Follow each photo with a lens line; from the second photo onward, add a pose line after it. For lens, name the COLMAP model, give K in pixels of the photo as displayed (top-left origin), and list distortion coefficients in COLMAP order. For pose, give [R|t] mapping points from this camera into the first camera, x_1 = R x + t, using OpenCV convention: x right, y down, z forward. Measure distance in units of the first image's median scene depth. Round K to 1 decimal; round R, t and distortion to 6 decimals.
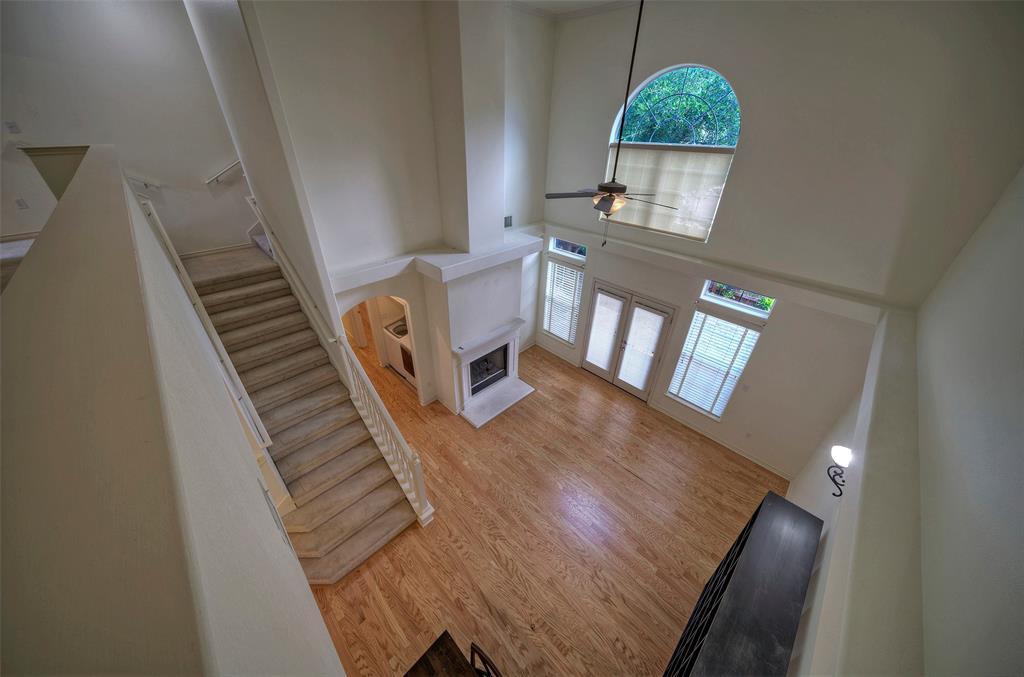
lens RADIAL K [[349.4, 0, 493.4], [0, 349.4, 314.1], [0, 0, 1]] dist [0.005154, 0.000084]
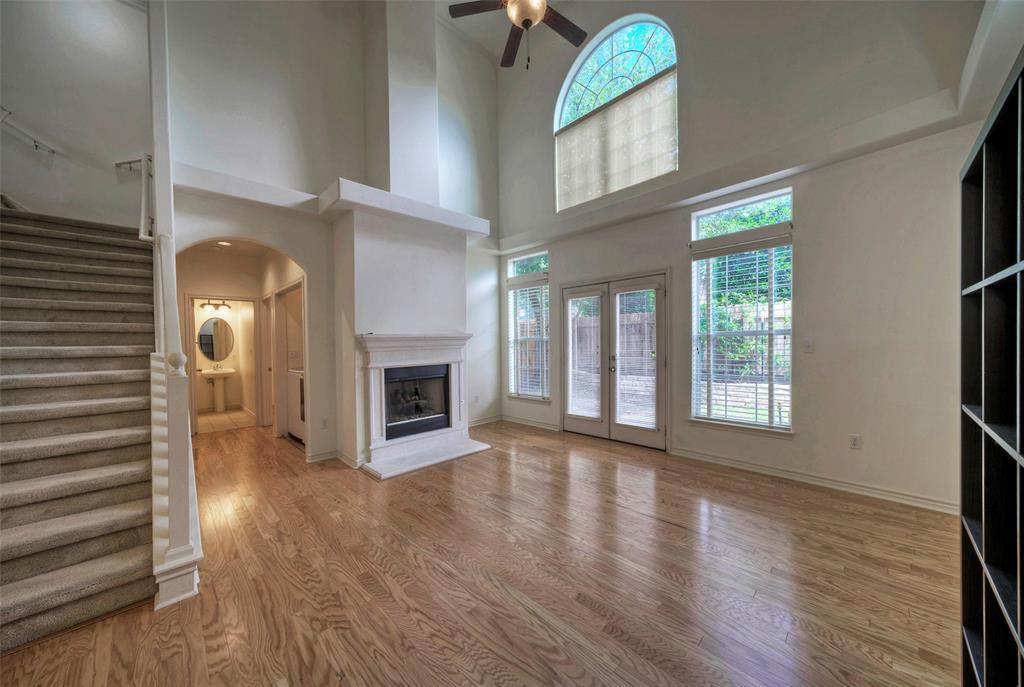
lens RADIAL K [[349.4, 0, 496.4], [0, 349.4, 347.0], [0, 0, 1]] dist [0.005154, 0.000084]
pose [[0.999968, -0.007638, -0.002561, 0.150552], [0.005394, 0.870867, -0.491490, 0.432342], [0.005984, 0.491460, 0.870880, 0.397829]]
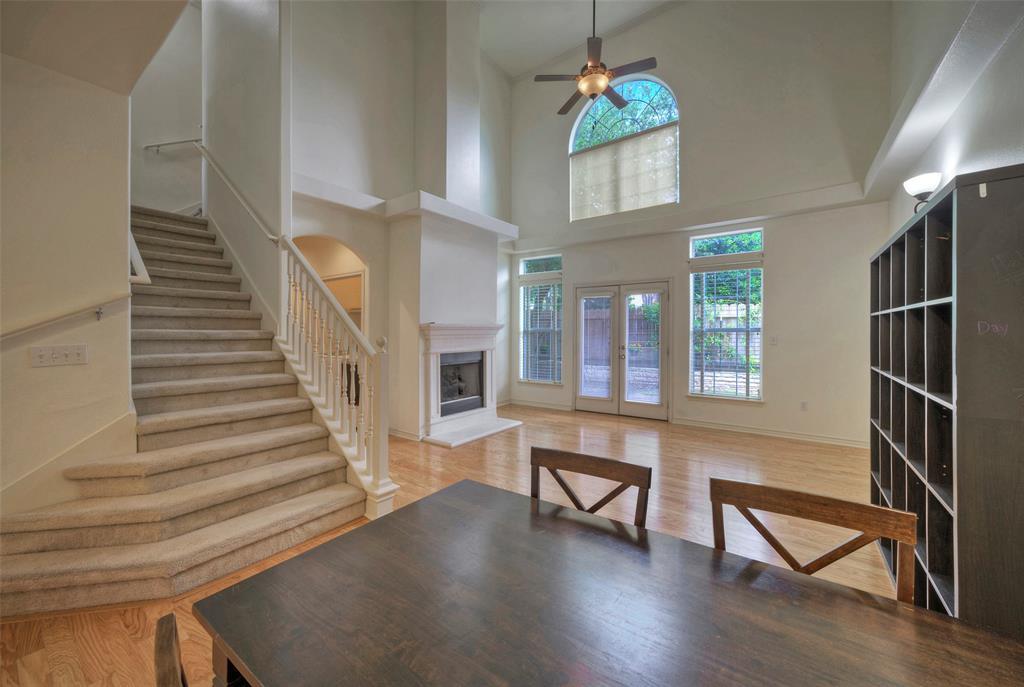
lens RADIAL K [[382.4, 0, 482.7], [0, 382.4, 332.3], [0, 0, 1]] dist [0.002539, 0.000913]
pose [[0.989312, 0.010797, 0.145413, -0.099555], [0.064054, 0.863700, -0.499920, 0.523332], [-0.130991, 0.503891, 0.853777, 0.245318]]
